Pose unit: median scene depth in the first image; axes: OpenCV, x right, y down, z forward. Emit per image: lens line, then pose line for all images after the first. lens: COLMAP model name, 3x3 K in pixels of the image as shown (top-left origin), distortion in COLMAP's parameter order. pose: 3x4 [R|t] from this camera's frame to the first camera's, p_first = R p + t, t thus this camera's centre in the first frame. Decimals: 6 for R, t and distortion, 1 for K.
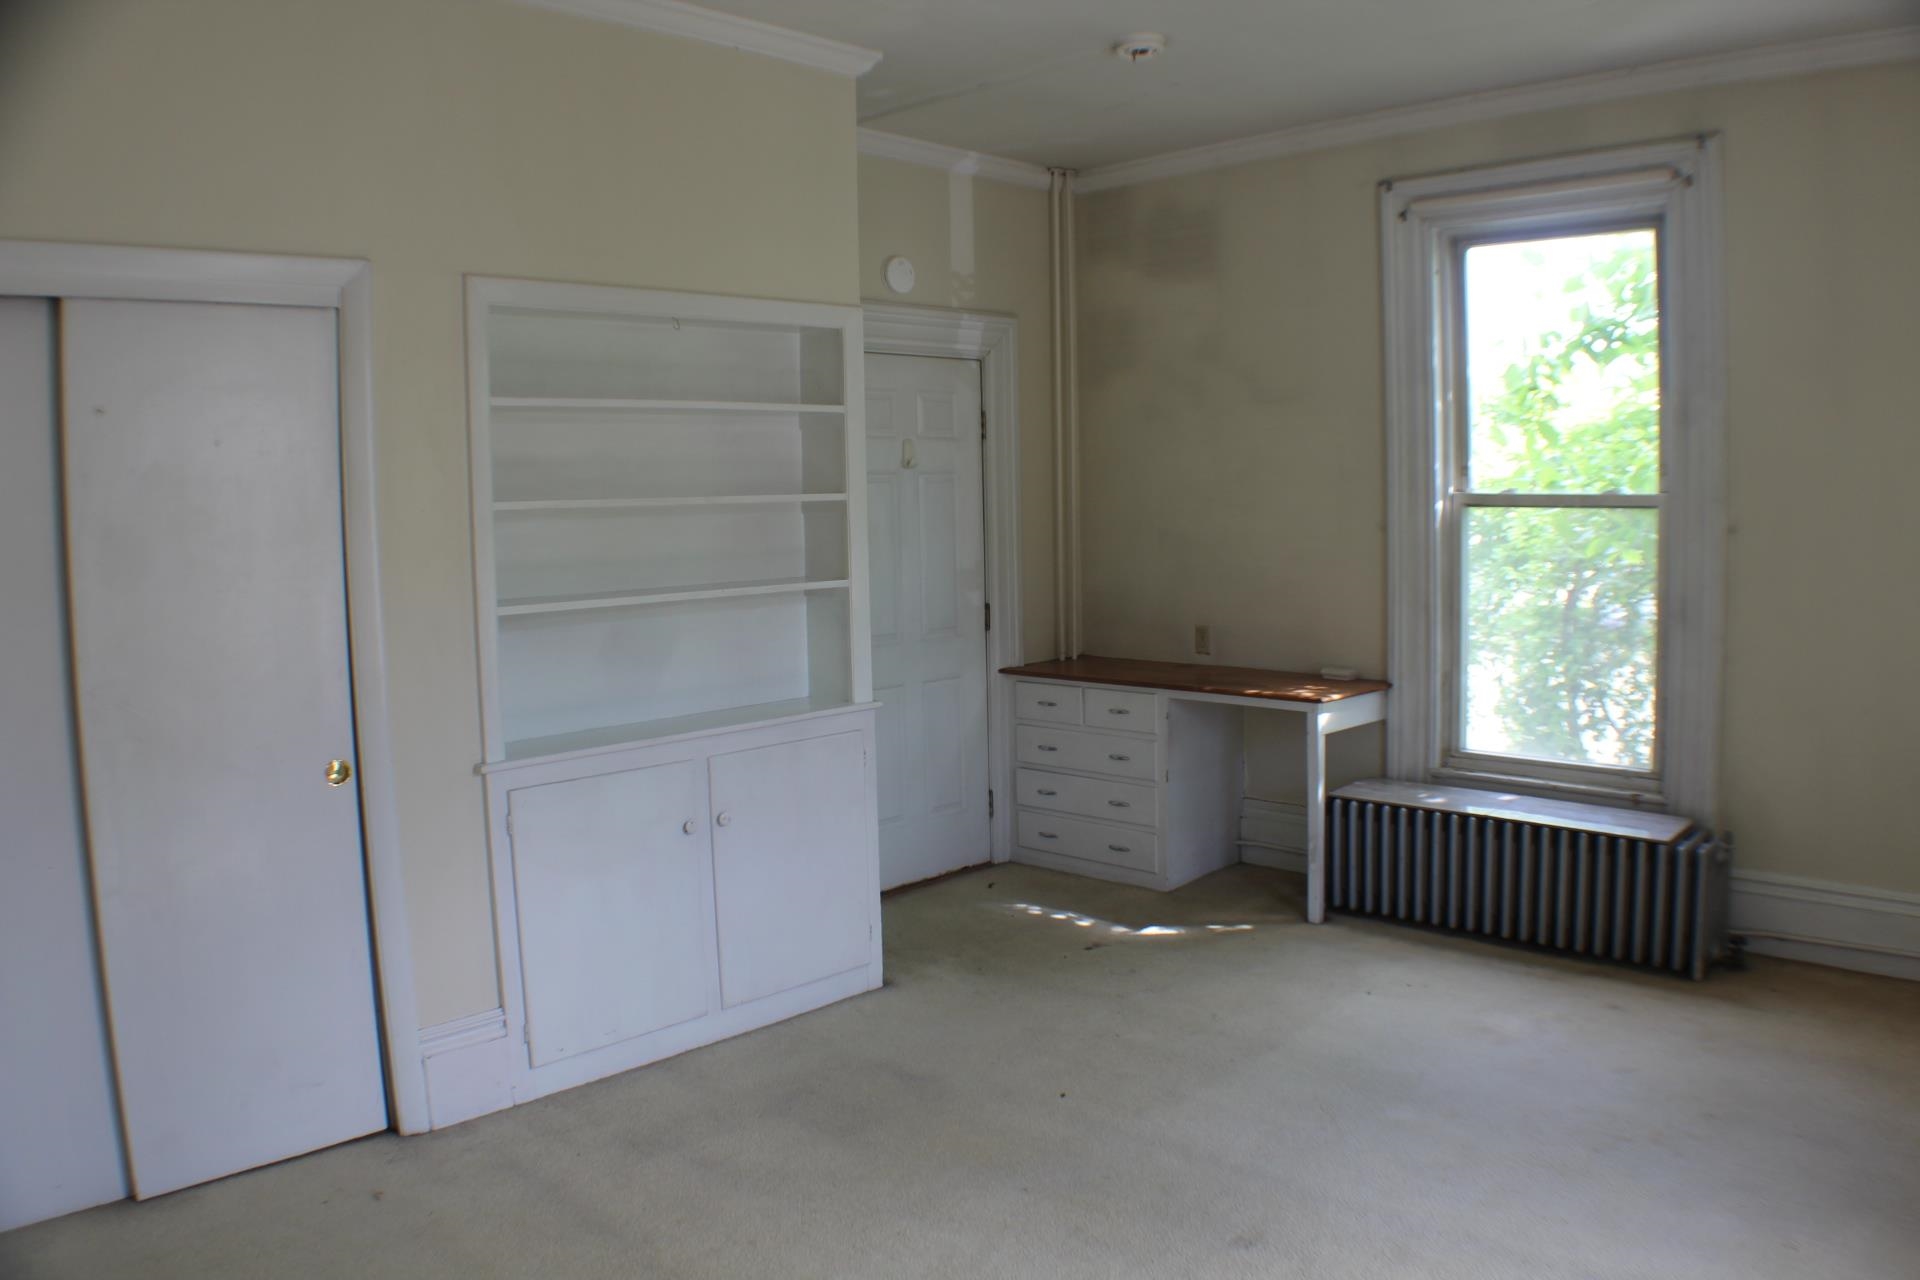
lens RADIAL K [[1477.2, 0, 960.0], [0, 1477.2, 640.0], [0, 0, 1]] dist [-0.185959, 0.010354]
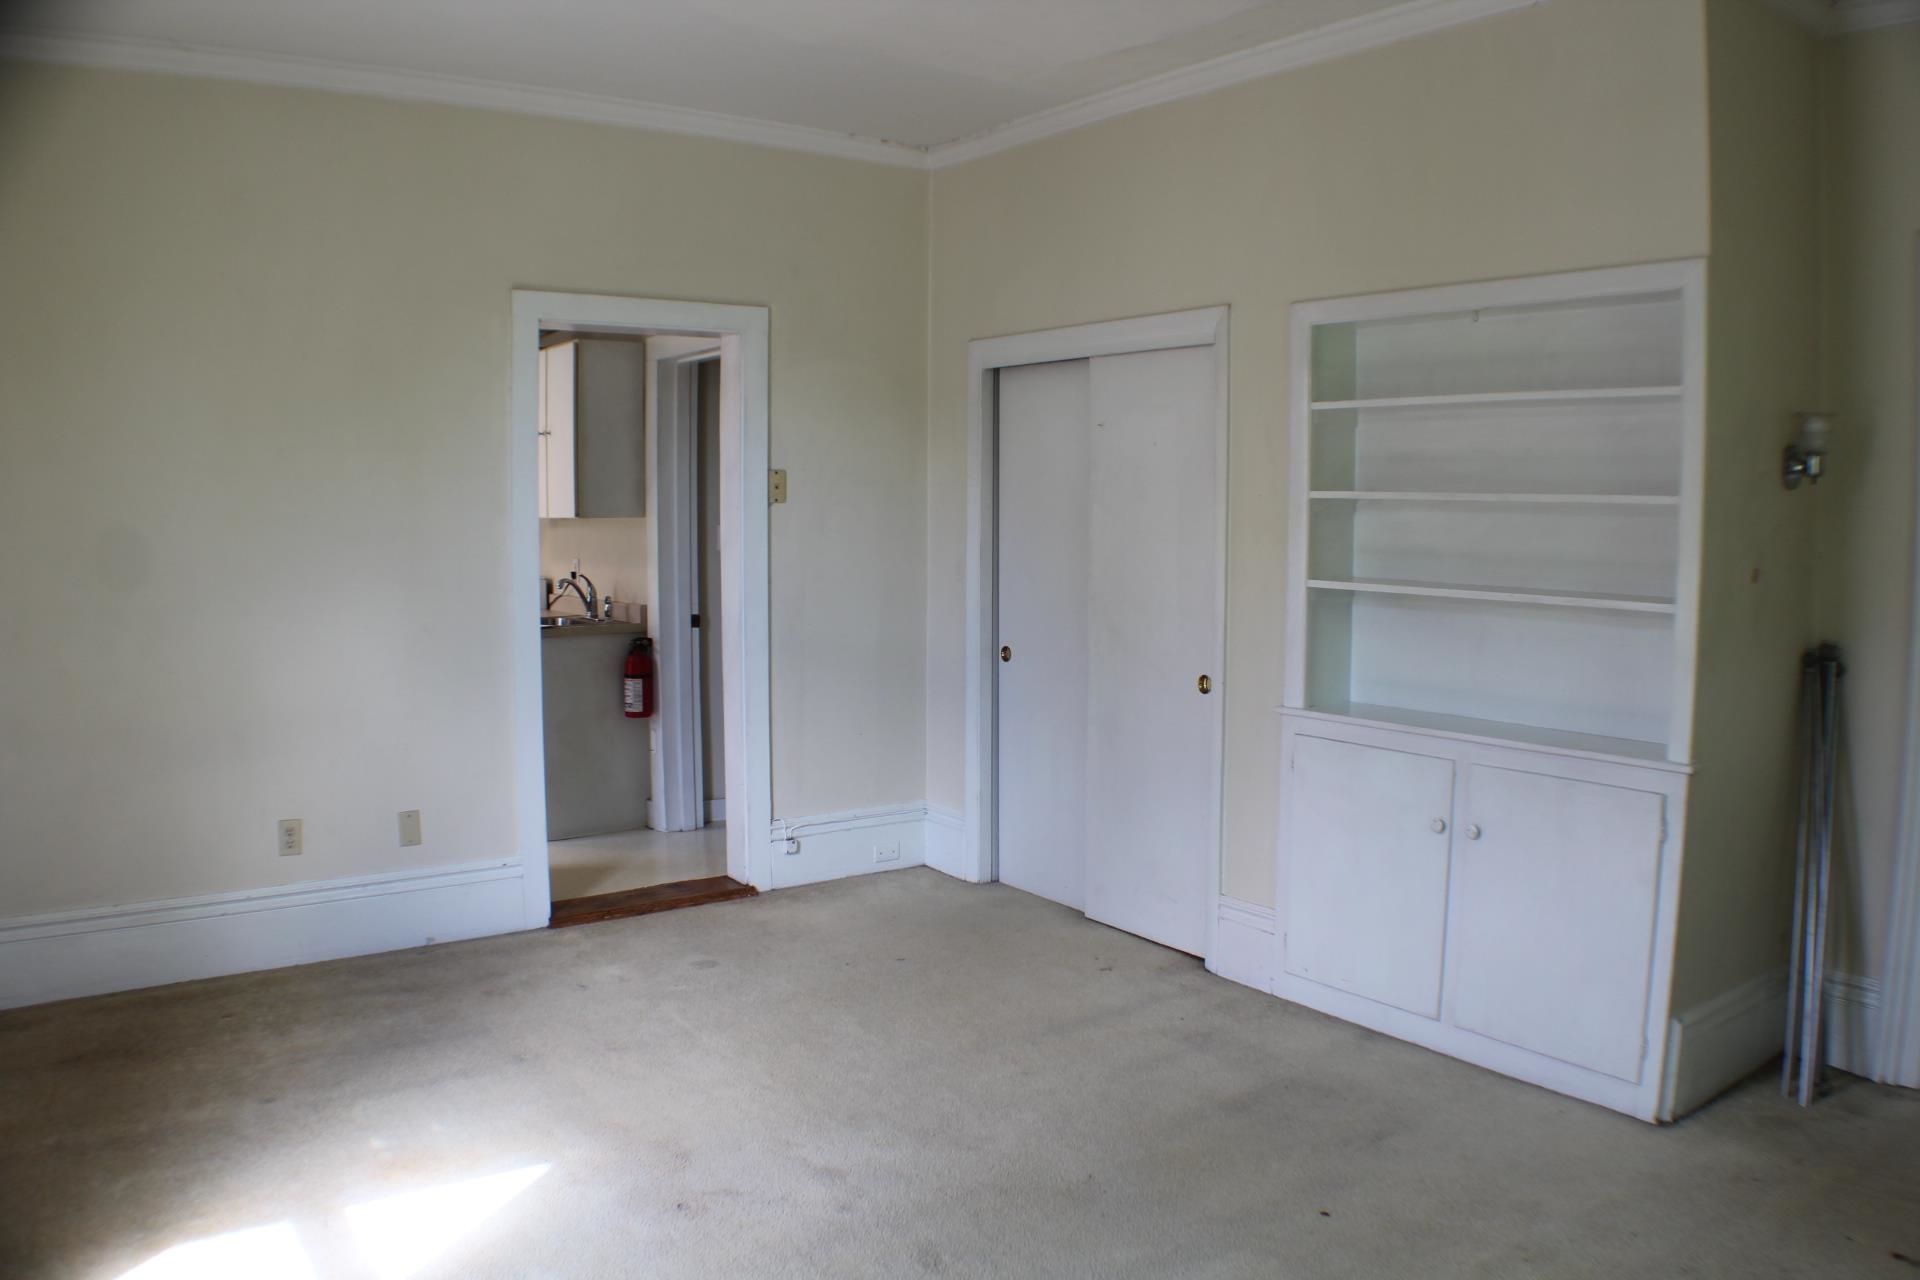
lens RADIAL K [[1477.2, 0, 960.0], [0, 1477.2, 640.0], [0, 0, 1]] dist [-0.185959, 0.010354]
pose [[-0.189200, 0.118766, -0.974730, 0.823333], [-0.087382, 0.986684, 0.137184, -0.103748], [0.978043, 0.111129, -0.176302, 0.851160]]
